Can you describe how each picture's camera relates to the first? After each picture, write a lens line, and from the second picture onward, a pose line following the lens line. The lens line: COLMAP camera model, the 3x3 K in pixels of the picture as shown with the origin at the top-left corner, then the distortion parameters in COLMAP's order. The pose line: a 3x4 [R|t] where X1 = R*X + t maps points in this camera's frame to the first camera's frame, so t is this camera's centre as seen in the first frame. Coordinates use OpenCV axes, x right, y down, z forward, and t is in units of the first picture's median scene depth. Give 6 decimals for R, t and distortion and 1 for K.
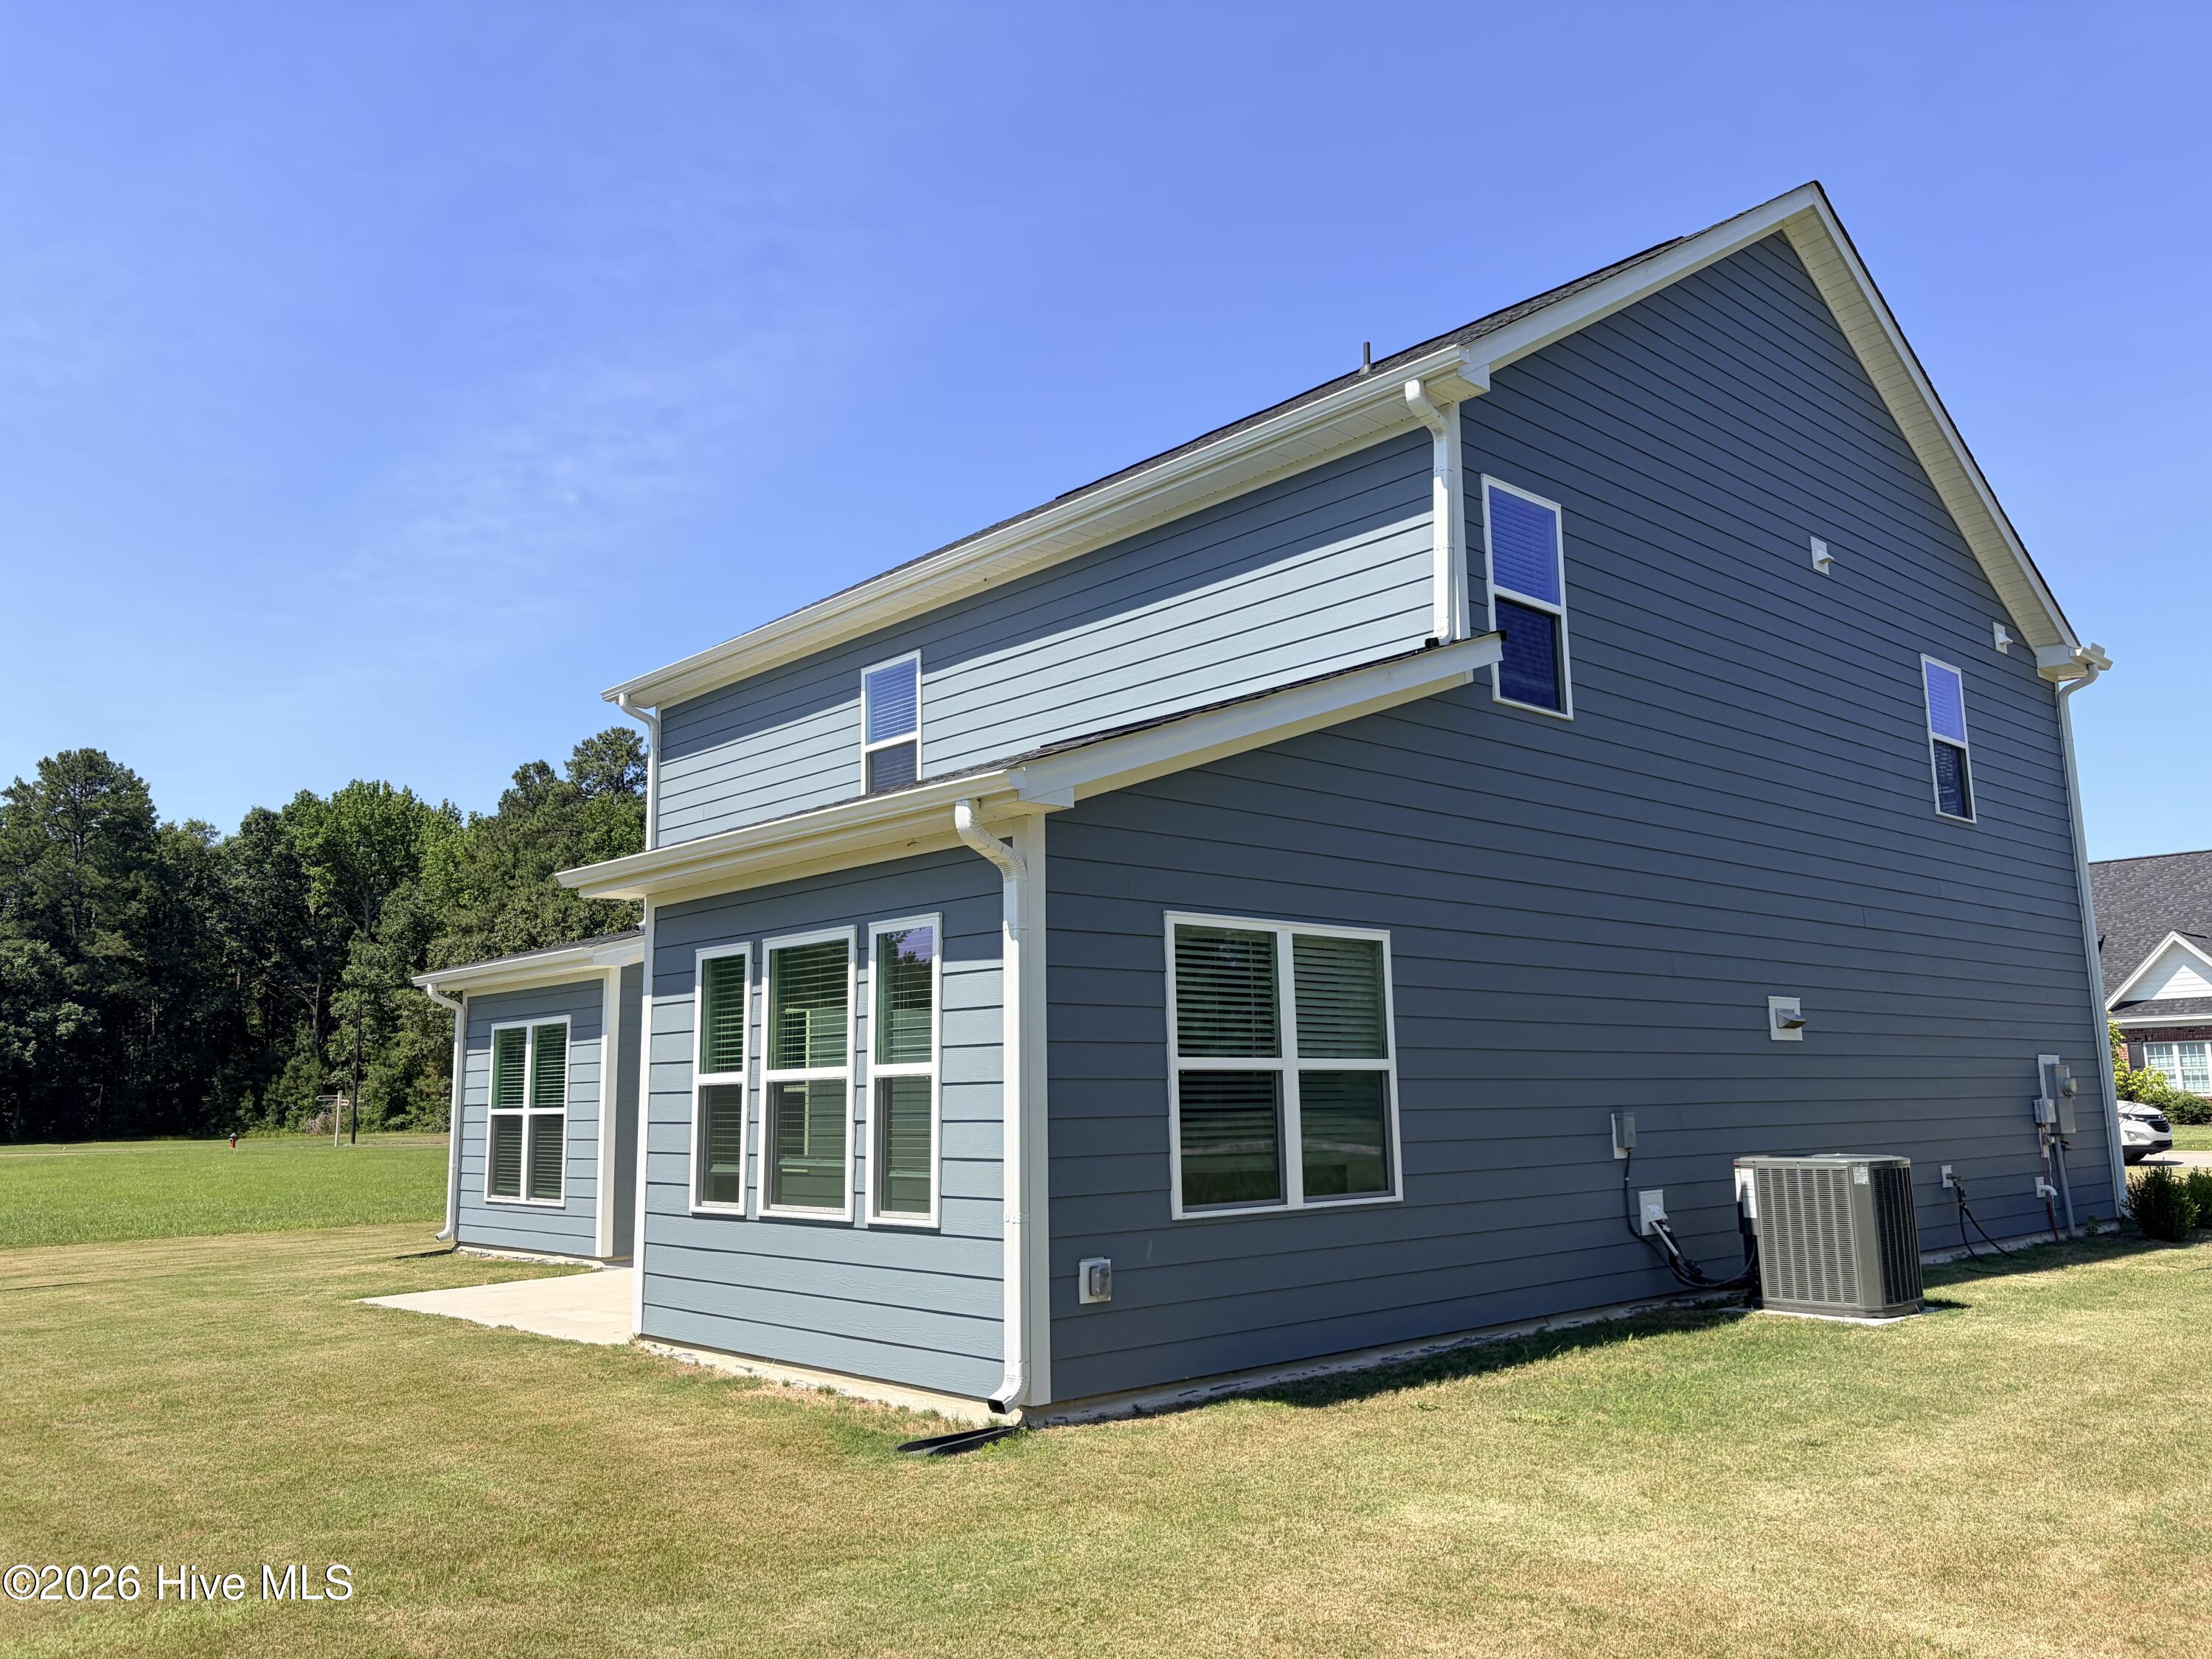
lens RADIAL K [[1630.2, 0, 1106.0], [0, 1630.2, 829.5], [0, 0, 1]] dist [0.046068, -0.001207]
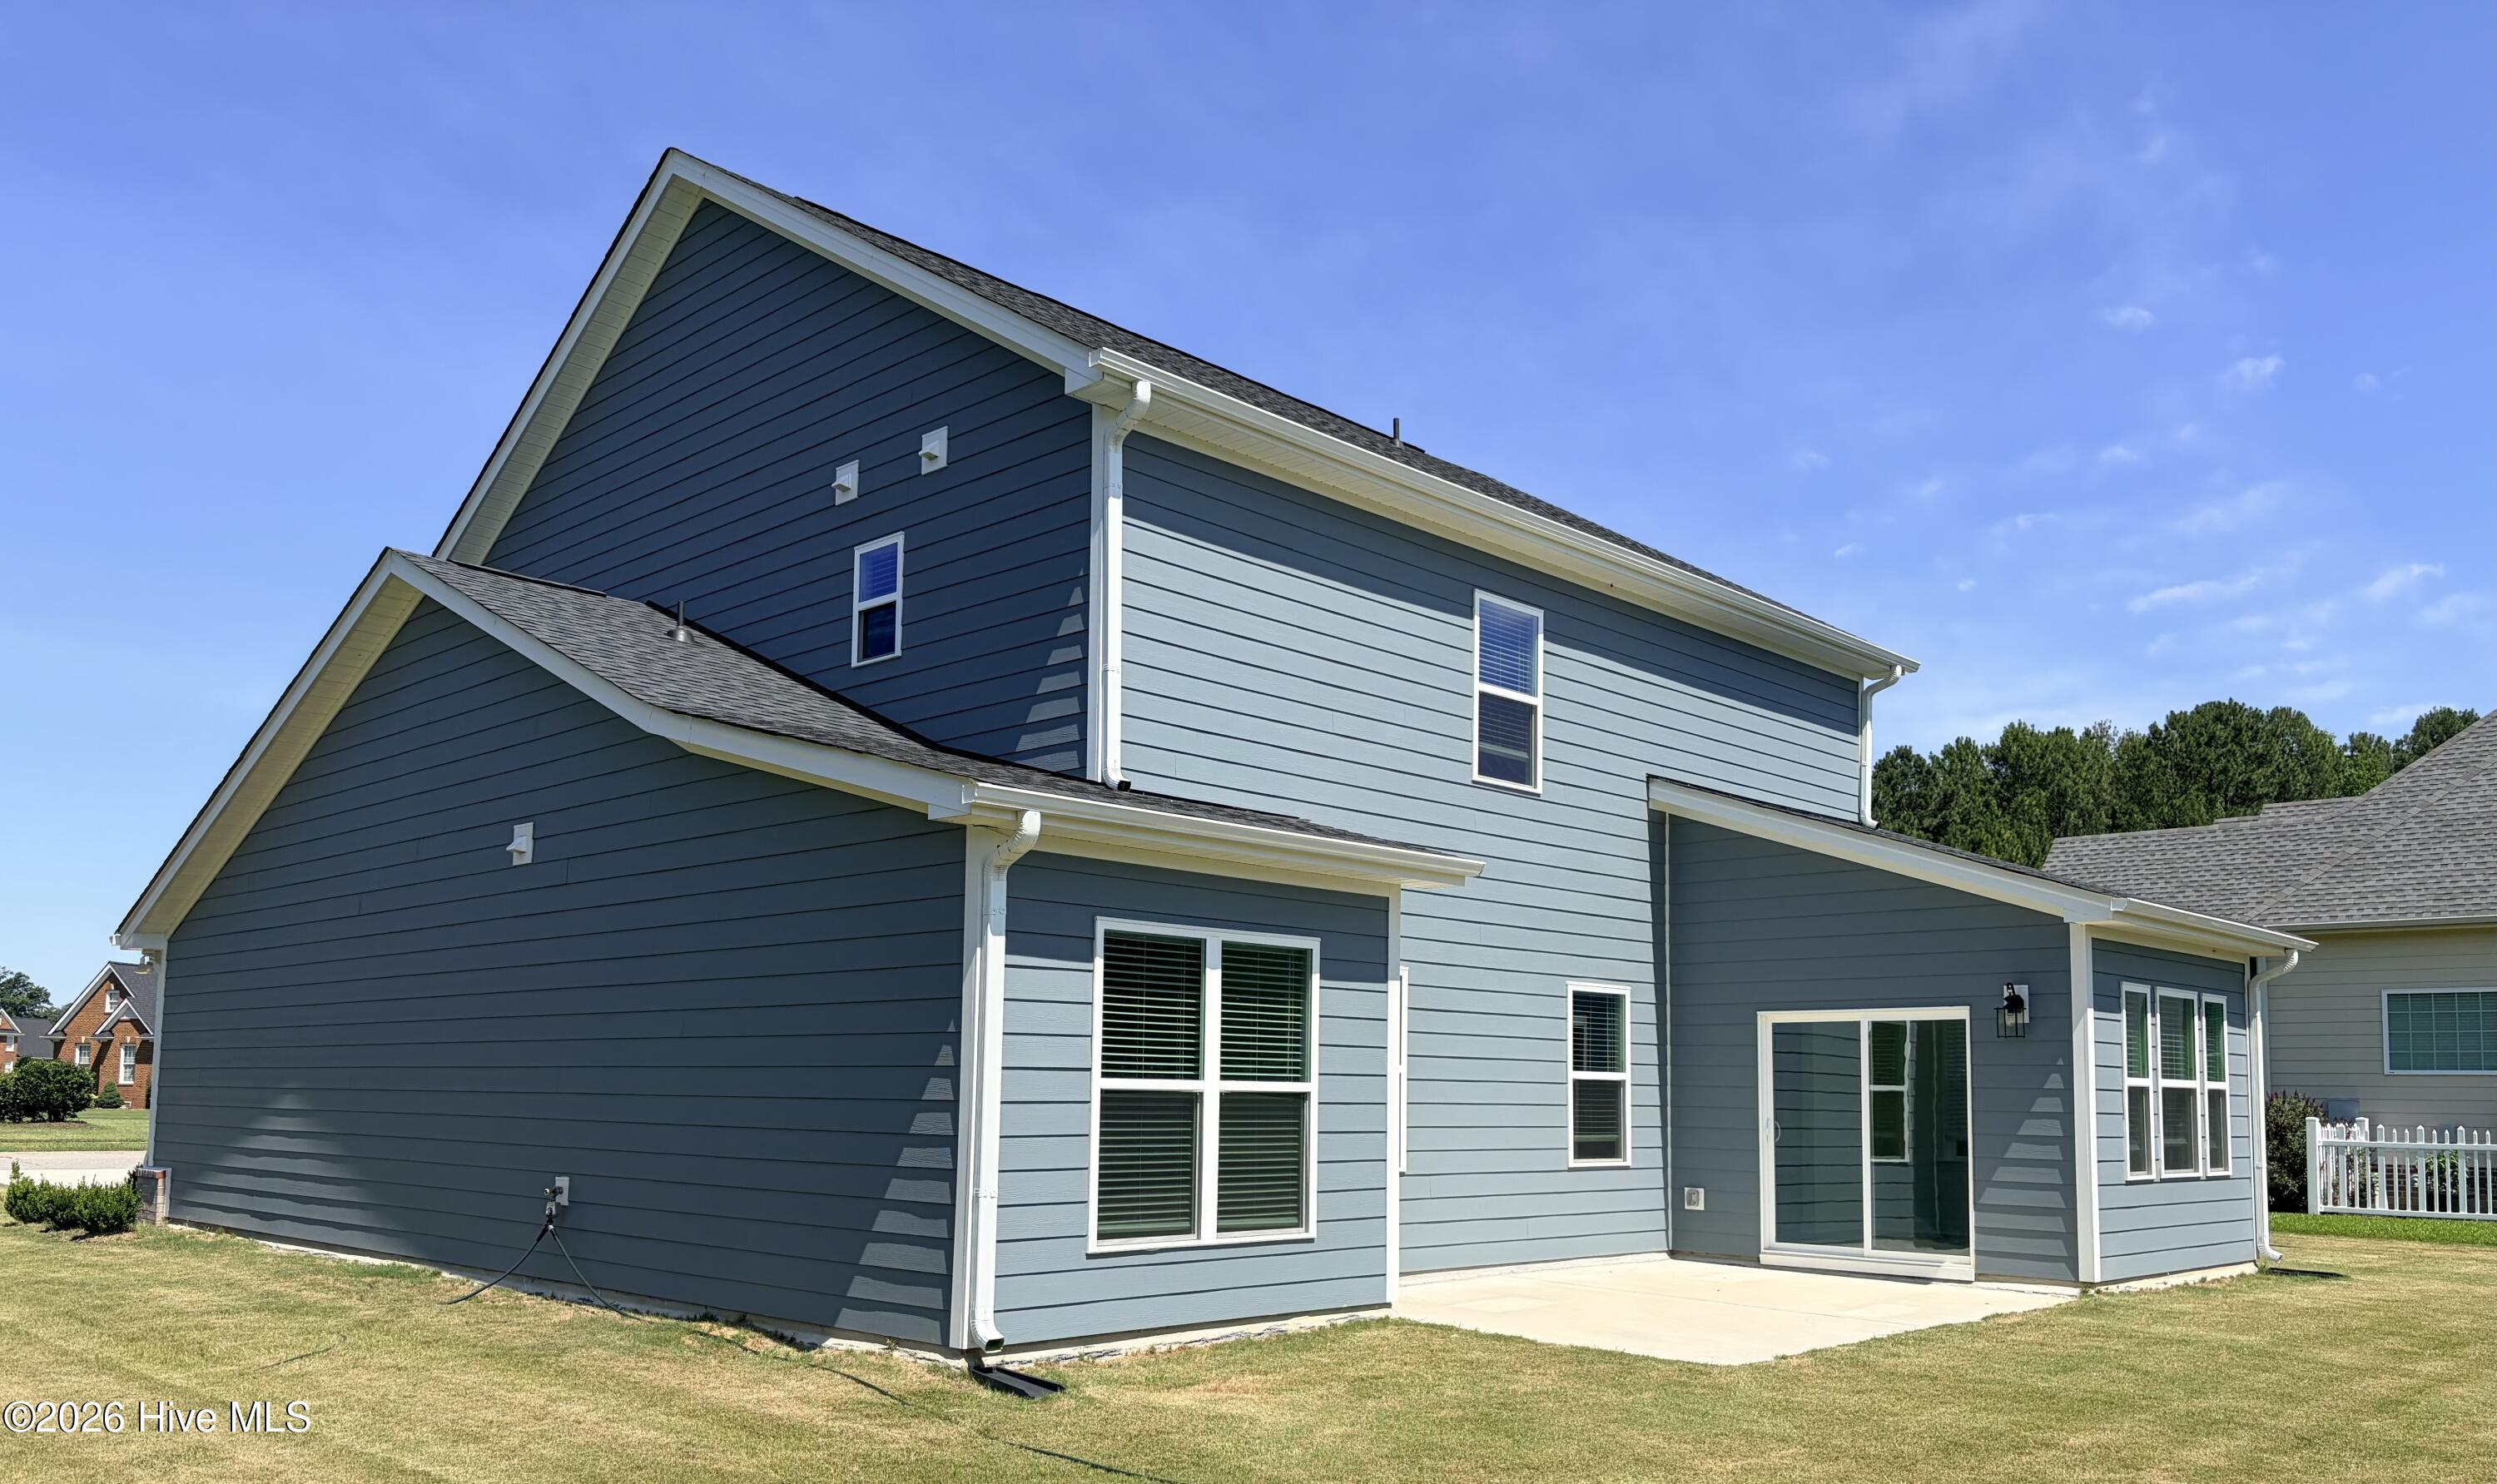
lens RADIAL K [[1972.1, 0, 1248.5], [0, 1972.1, 742.0], [0, 0, 1]] dist [-0.004214, -0.001594]
pose [[-0.030786, 0.191328, 0.981043, -1.845587], [-0.179525, 0.964489, -0.193733, 0.325923], [-0.983272, -0.182086, 0.004655, 1.751554]]
